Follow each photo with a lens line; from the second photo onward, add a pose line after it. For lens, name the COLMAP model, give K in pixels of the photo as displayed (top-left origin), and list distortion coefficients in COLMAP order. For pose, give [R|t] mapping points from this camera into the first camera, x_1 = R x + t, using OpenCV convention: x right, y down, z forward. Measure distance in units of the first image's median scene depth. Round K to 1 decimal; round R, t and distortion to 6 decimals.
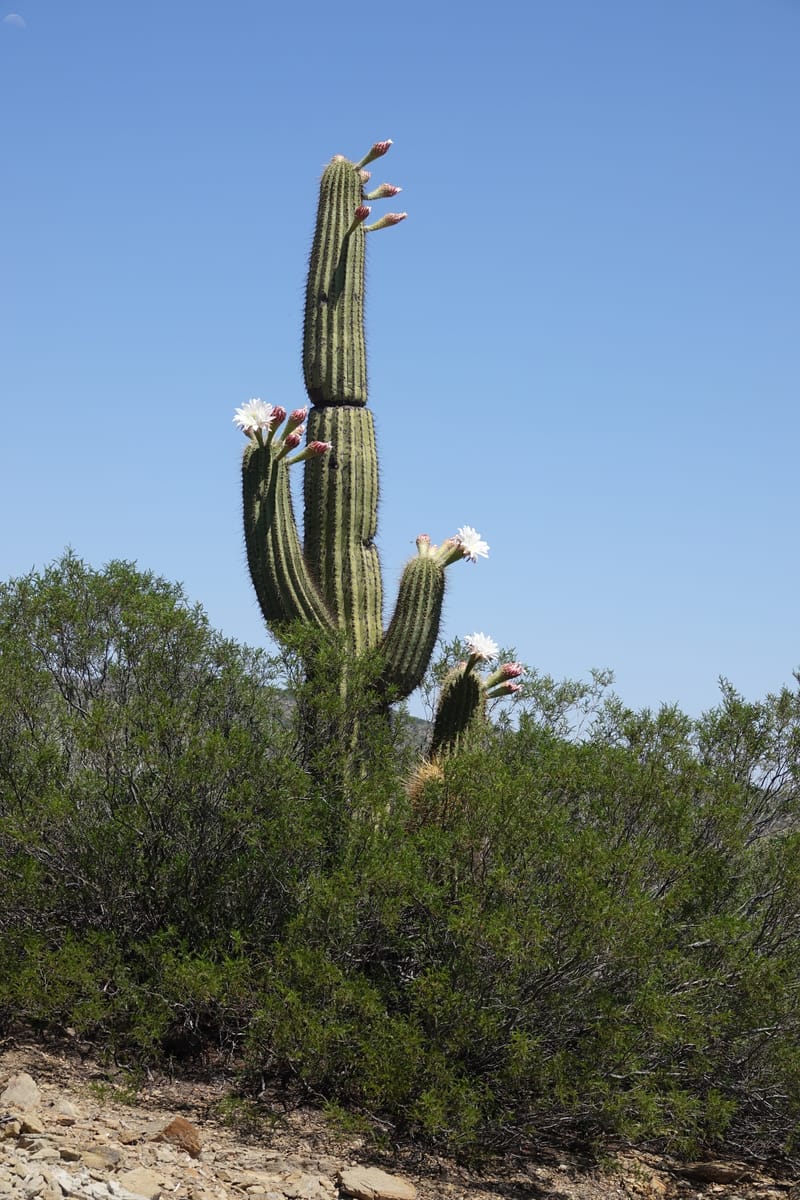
lens RADIAL K [[2808.4, 0, 401.4], [0, 2808.4, 487.8], [0, 0, 1]] dist [-0.031401, 0.009659]
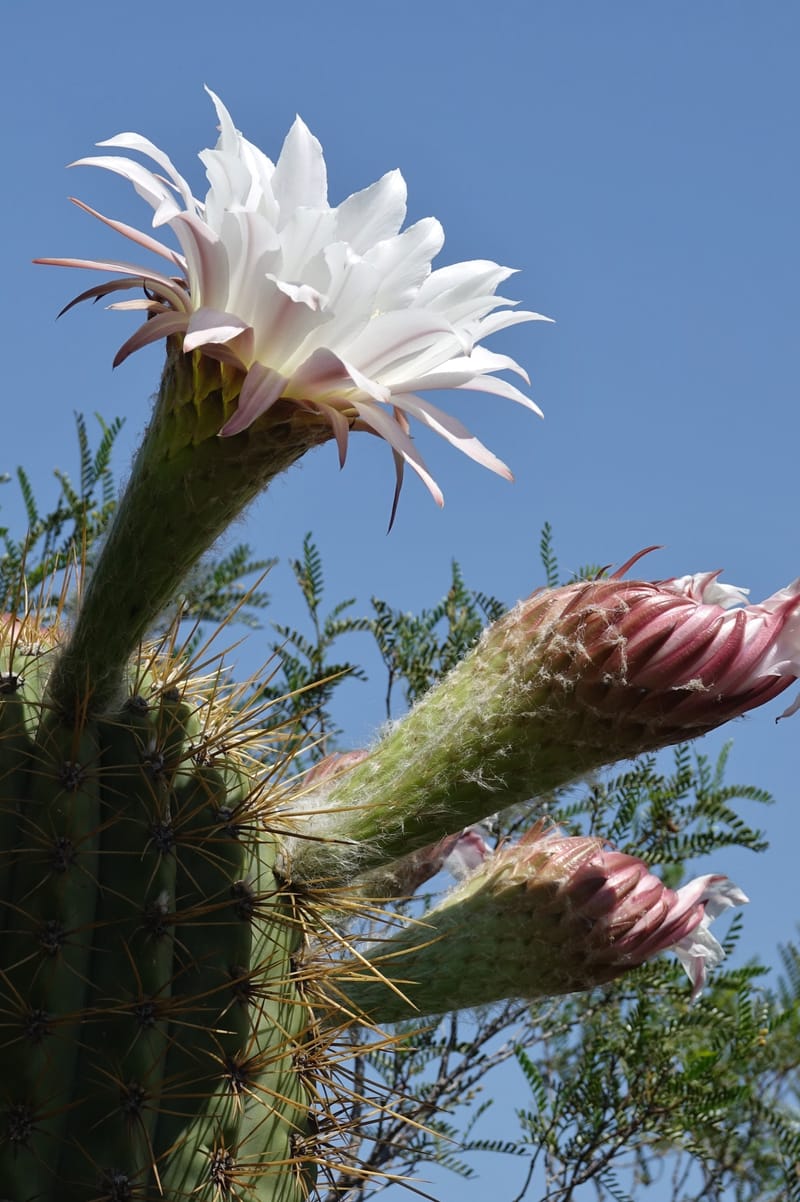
lens RADIAL K [[7193.7, 0, 400.0], [0, 7193.7, 601.0], [0, 0, 1]] dist [-0.074332, -8.129606]
pose [[0.989313, 0.019286, 0.144528, 0.003089], [-0.007268, 0.996505, -0.083221, 0.080854], [-0.145628, 0.081281, 0.985995, 0.806162]]
